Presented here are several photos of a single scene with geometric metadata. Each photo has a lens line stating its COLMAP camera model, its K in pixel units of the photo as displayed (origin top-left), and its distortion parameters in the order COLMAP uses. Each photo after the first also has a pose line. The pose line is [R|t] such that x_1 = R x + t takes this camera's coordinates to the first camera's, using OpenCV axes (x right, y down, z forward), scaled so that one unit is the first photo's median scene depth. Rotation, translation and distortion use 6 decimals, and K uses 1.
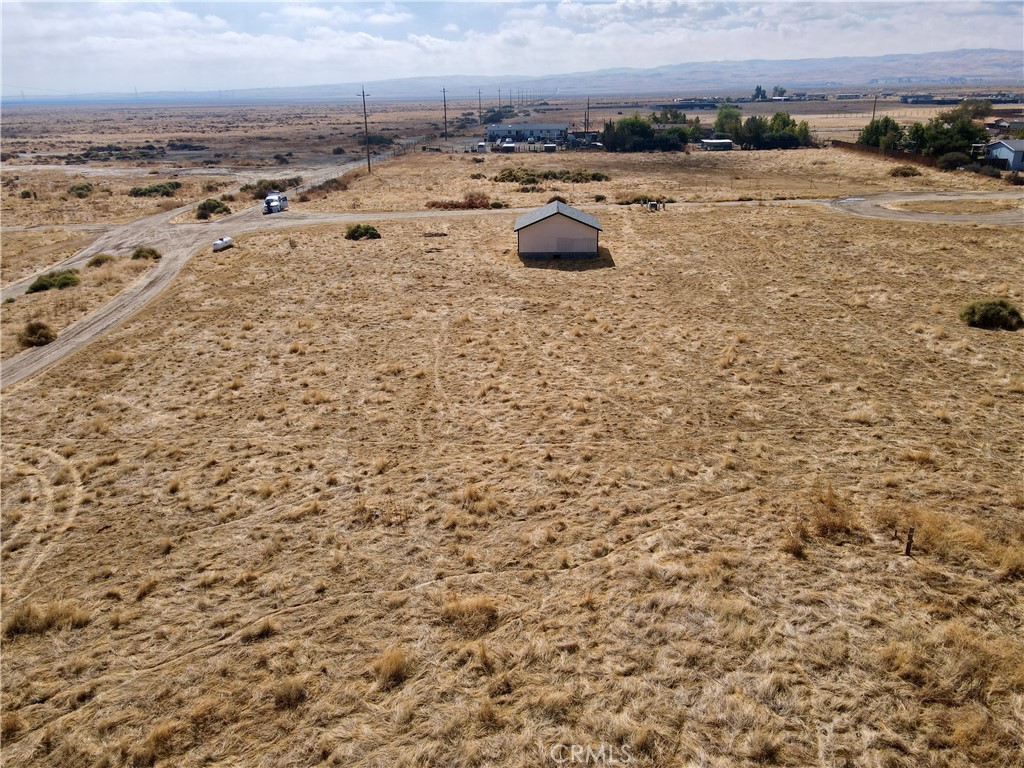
lens RADIAL K [[750.6, 0, 513.3], [0, 750.6, 379.1], [0, 0, 1]] dist [-0.000550, 0.032136]
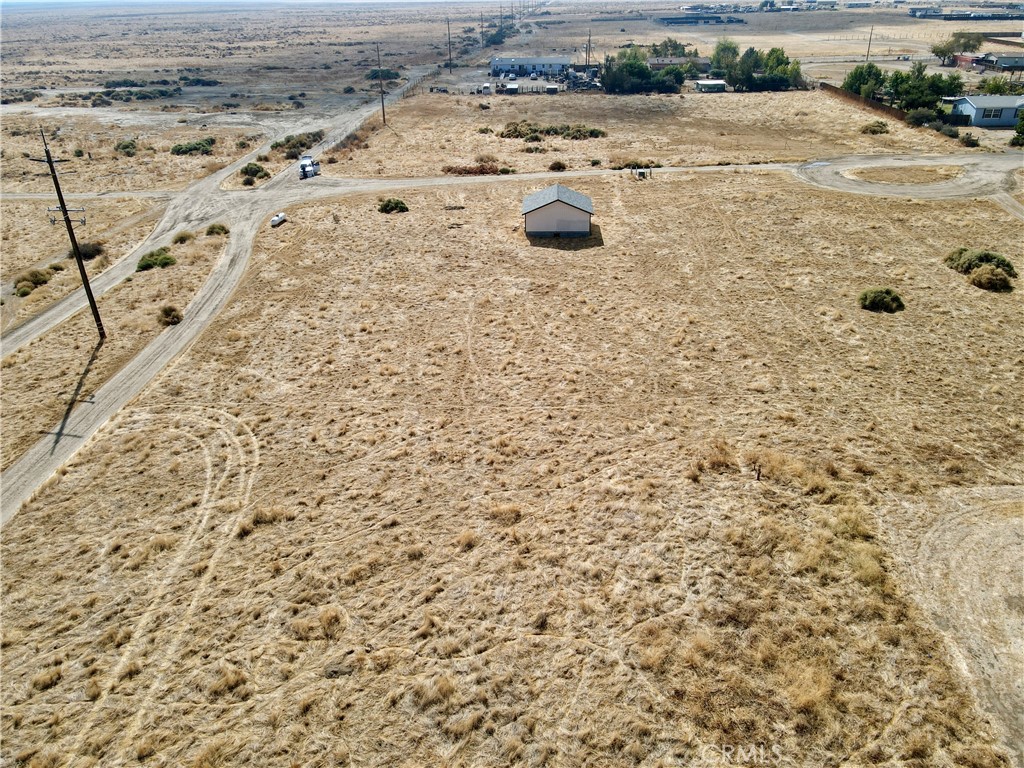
lens RADIAL K [[750.6, 0, 513.3], [0, 750.6, 379.1], [0, 0, 1]] dist [-0.000550, 0.032136]
pose [[0.999998, -0.001702, -0.001333, -0.024989], [0.001843, 0.993500, 0.113820, -0.147307], [0.001130, -0.113822, 0.993501, -0.521237]]
